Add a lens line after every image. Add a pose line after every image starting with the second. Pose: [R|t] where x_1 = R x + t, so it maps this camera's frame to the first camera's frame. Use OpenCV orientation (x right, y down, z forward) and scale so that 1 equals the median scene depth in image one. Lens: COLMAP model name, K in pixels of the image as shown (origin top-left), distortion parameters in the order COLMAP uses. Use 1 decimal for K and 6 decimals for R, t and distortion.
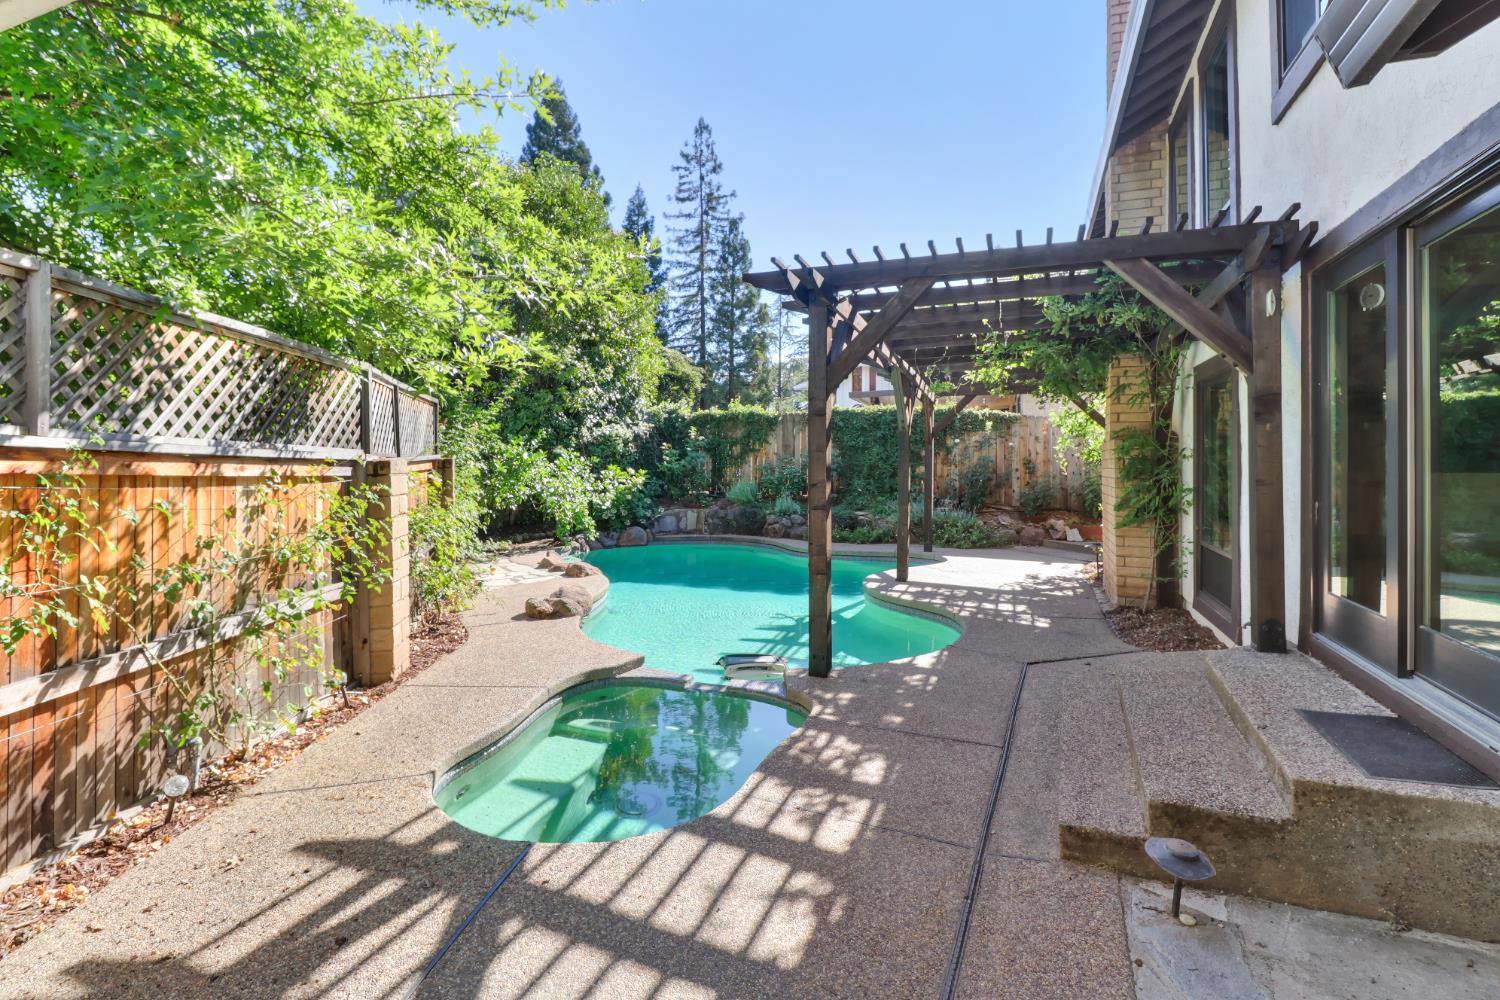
lens RADIAL K [[697.1, 0, 753.5], [0, 697.1, 470.8], [0, 0, 1]] dist [0.022929, -0.012223]
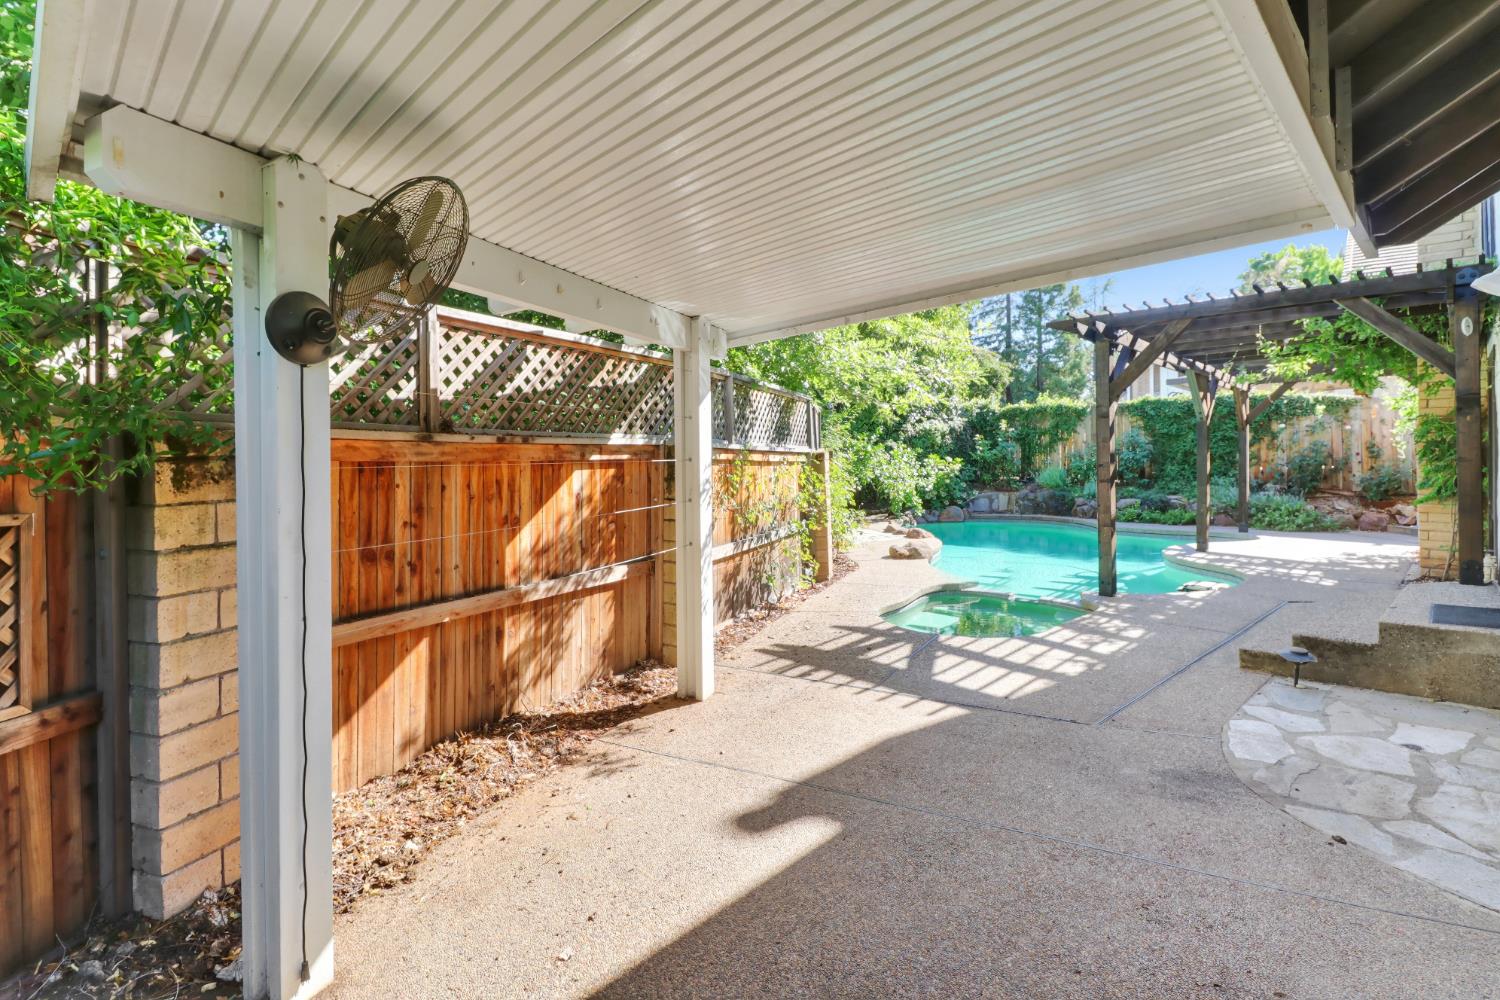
lens RADIAL K [[732.3, 0, 753.9], [0, 732.3, 453.8], [0, 0, 1]] dist [0.053483, -0.044654]
pose [[0.919697, -0.013652, -0.392391, 0.010986], [0.009329, 0.999873, -0.012922, 0.004382], [0.392517, 0.008224, 0.919708, -0.306623]]
